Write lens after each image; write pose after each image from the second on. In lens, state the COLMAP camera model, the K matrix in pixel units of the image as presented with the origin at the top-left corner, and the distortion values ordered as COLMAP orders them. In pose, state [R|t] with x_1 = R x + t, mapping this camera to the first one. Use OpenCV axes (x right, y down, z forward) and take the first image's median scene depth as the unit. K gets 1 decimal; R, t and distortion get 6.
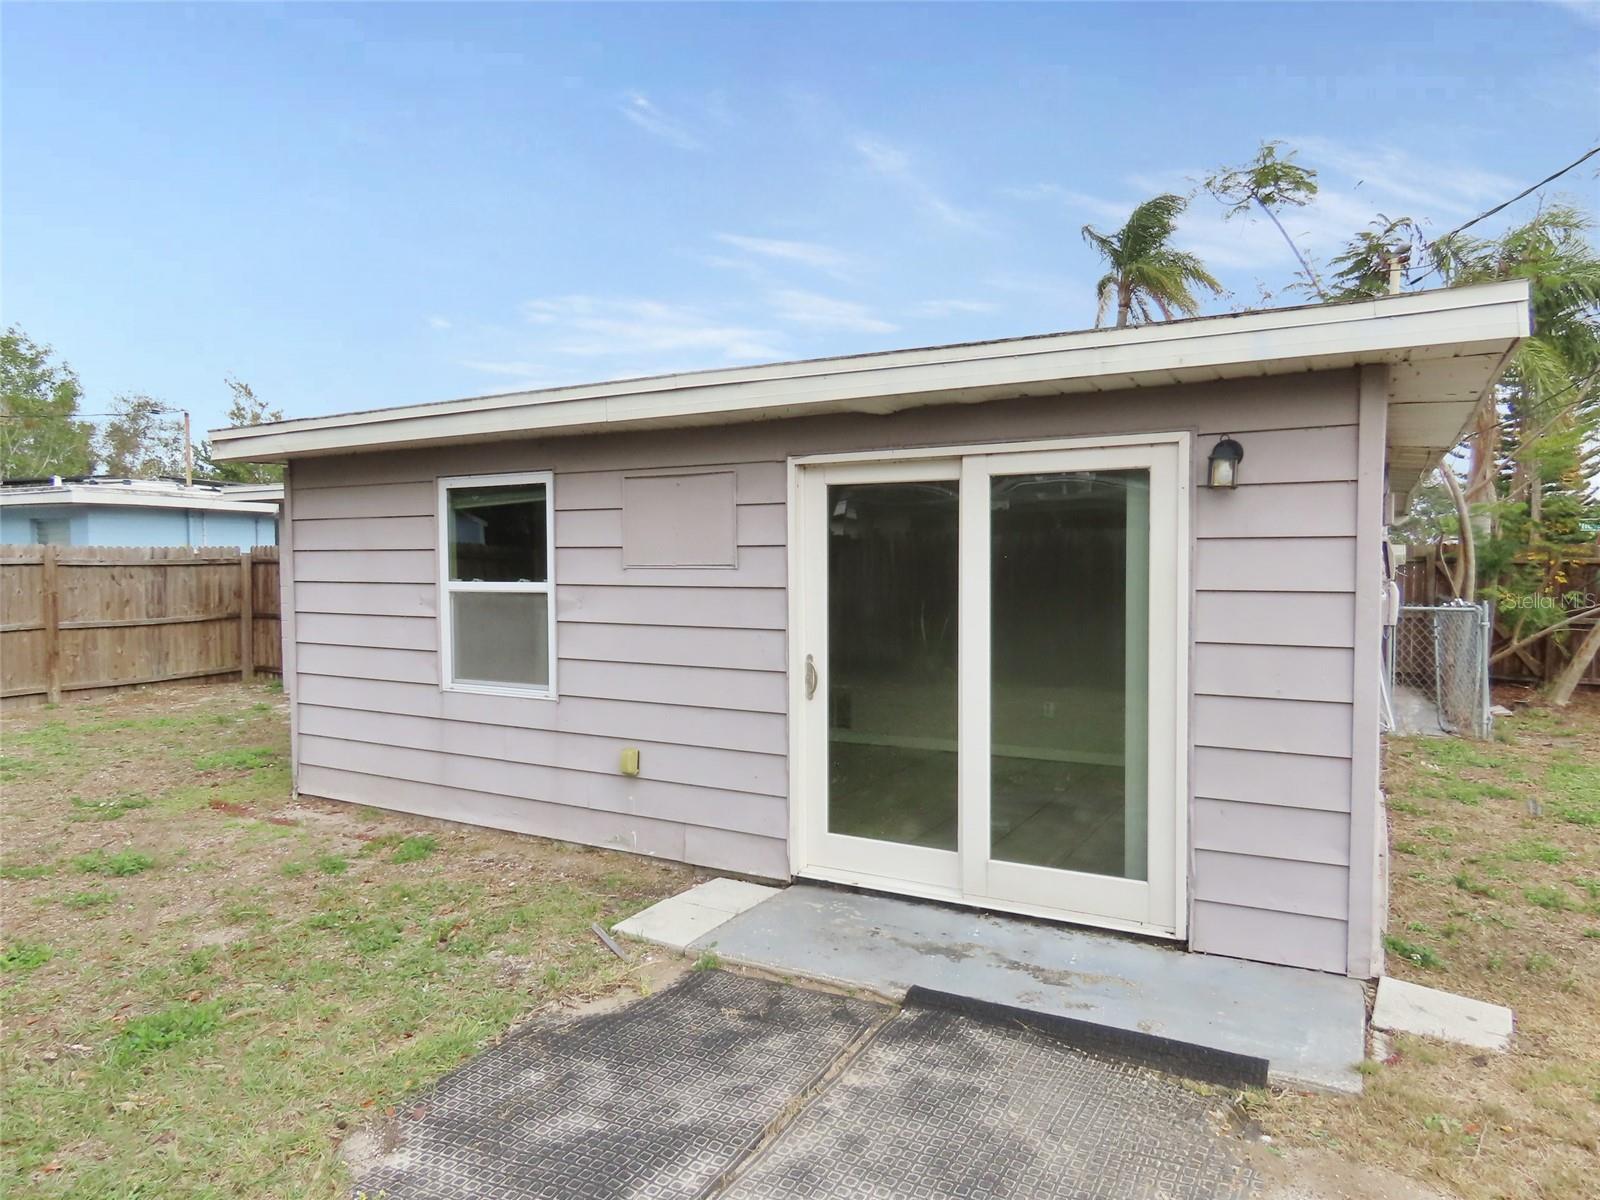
lens RADIAL K [[999.3, 0, 800.9], [0, 999.3, 601.9], [0, 0, 1]] dist [-0.015178, 0.007004]
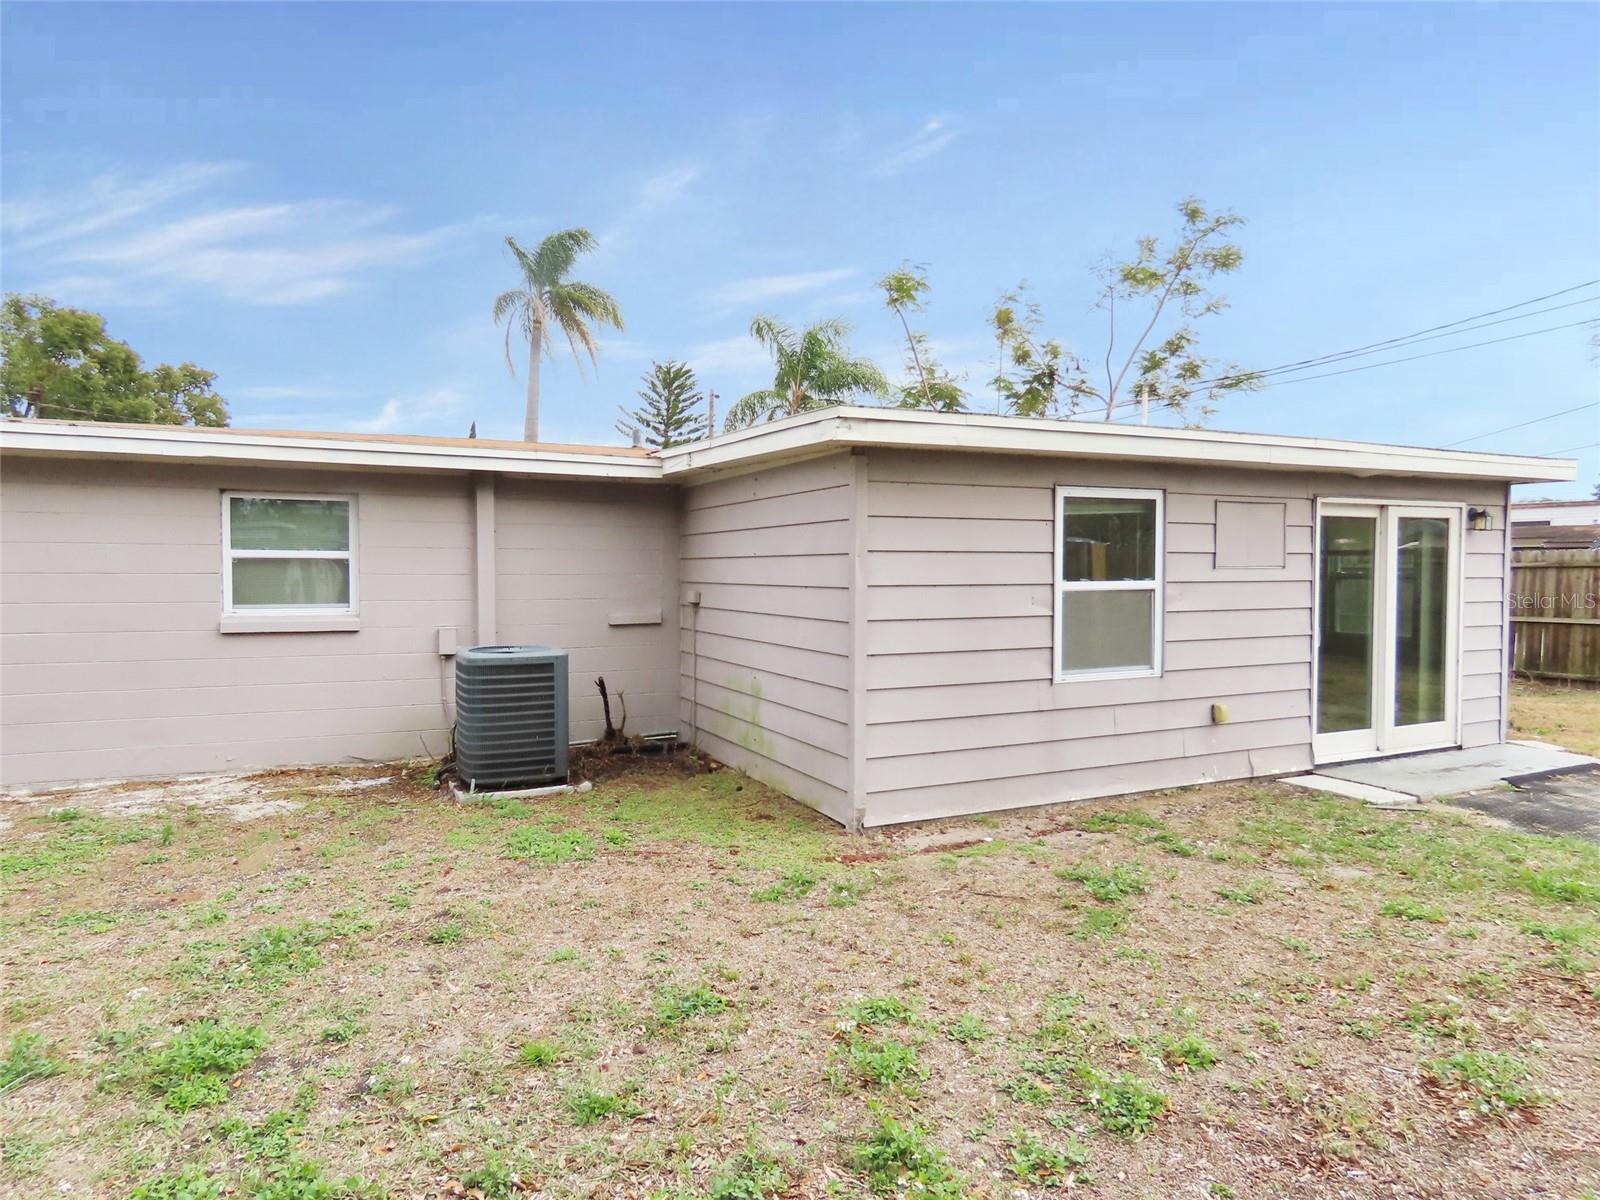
lens RADIAL K [[999.3, 0, 797.3], [0, 999.3, 597.3], [0, 0, 1]] dist [-0.015178, 0.007004]
pose [[0.582569, -0.026669, 0.812344, -1.500235], [0.031484, 0.999452, 0.010233, -0.025610], [-0.812172, 0.019614, 0.583089, 0.641923]]
